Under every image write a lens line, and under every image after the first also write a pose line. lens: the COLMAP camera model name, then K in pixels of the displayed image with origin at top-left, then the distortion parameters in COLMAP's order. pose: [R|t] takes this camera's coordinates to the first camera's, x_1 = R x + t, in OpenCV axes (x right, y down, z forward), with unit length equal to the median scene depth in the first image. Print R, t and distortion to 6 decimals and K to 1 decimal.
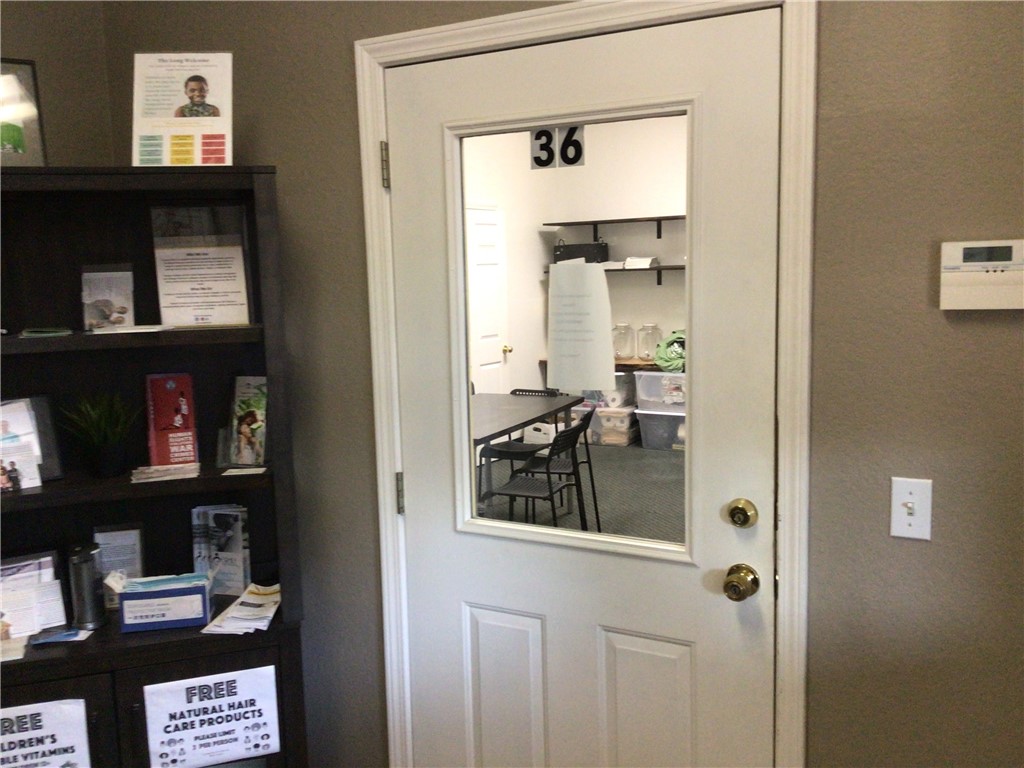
lens RADIAL K [[933.1, 0, 517.1], [0, 933.1, 388.1], [0, 0, 1]] dist [0.019822, 0.002056]
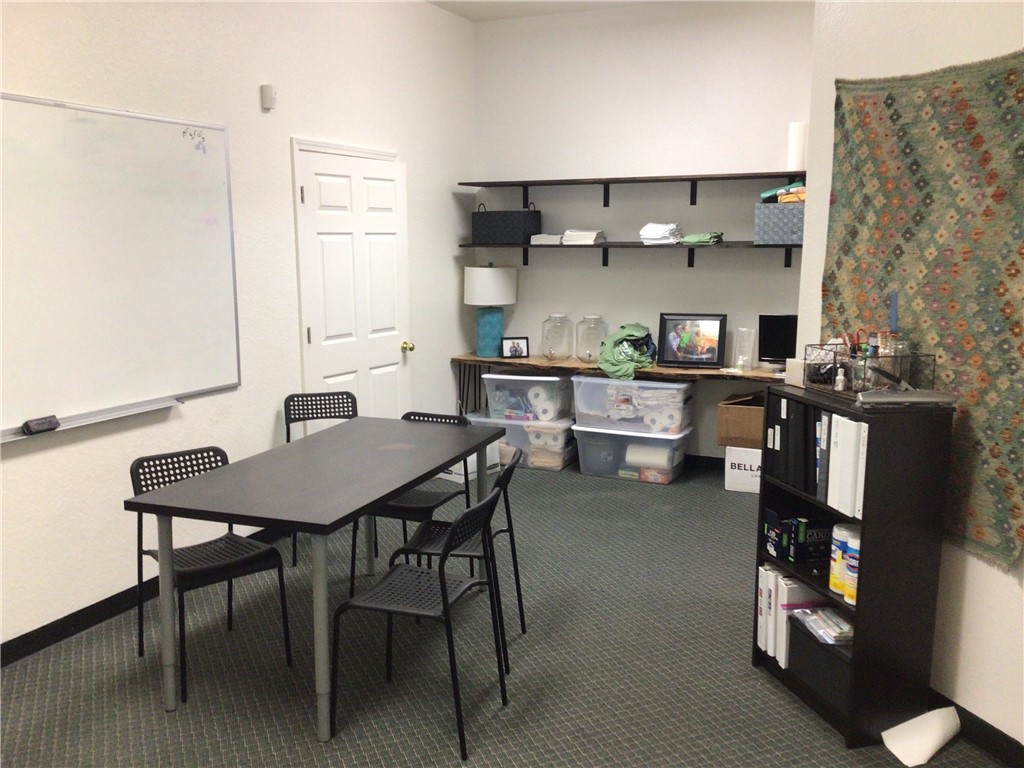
lens RADIAL K [[933.1, 0, 517.1], [0, 933.1, 388.1], [0, 0, 1]] dist [0.019822, 0.002056]
pose [[0.996907, 0.013849, 0.077358, 0.019044], [-0.016683, 0.999209, 0.036111, -0.035332], [-0.076797, -0.037290, 0.996349, 0.221336]]
